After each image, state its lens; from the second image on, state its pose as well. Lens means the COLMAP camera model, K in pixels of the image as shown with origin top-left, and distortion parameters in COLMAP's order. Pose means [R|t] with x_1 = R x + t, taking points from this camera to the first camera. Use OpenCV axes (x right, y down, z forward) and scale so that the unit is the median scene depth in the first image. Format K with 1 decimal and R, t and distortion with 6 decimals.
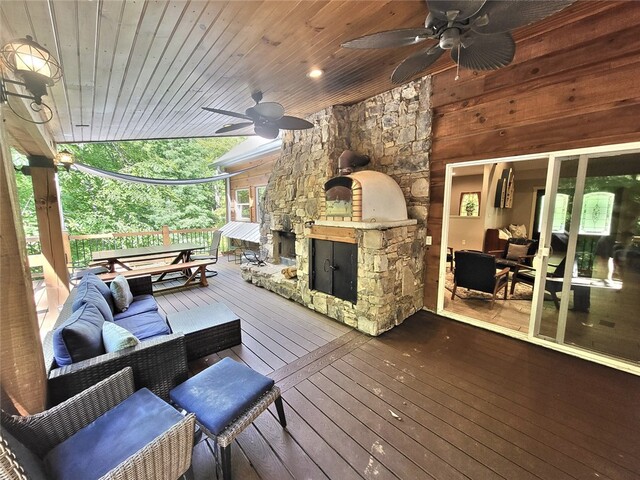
lens RADIAL K [[251.7, 0, 316.0], [0, 251.7, 240.4], [0, 0, 1]] dist [-0.003293, -0.000326]
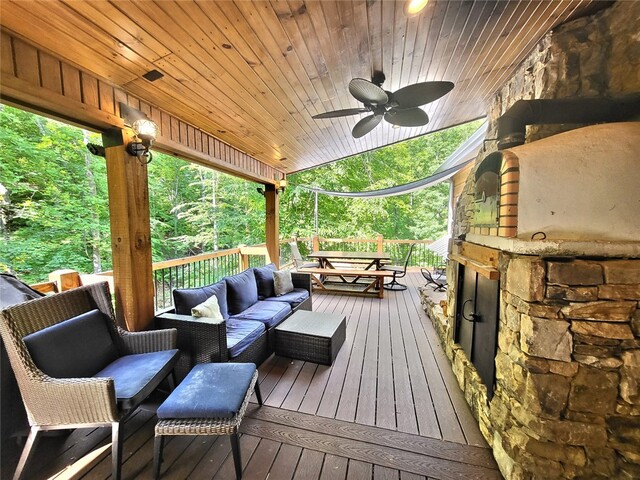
lens RADIAL K [[251.7, 0, 316.9], [0, 251.7, 240.8], [0, 0, 1]] dist [-0.003293, -0.000326]
pose [[0.536739, 0.066207, -0.841147, 0.373866], [-0.107904, 0.994117, 0.009393, -0.031580], [0.836820, 0.085721, 0.540725, 0.413752]]
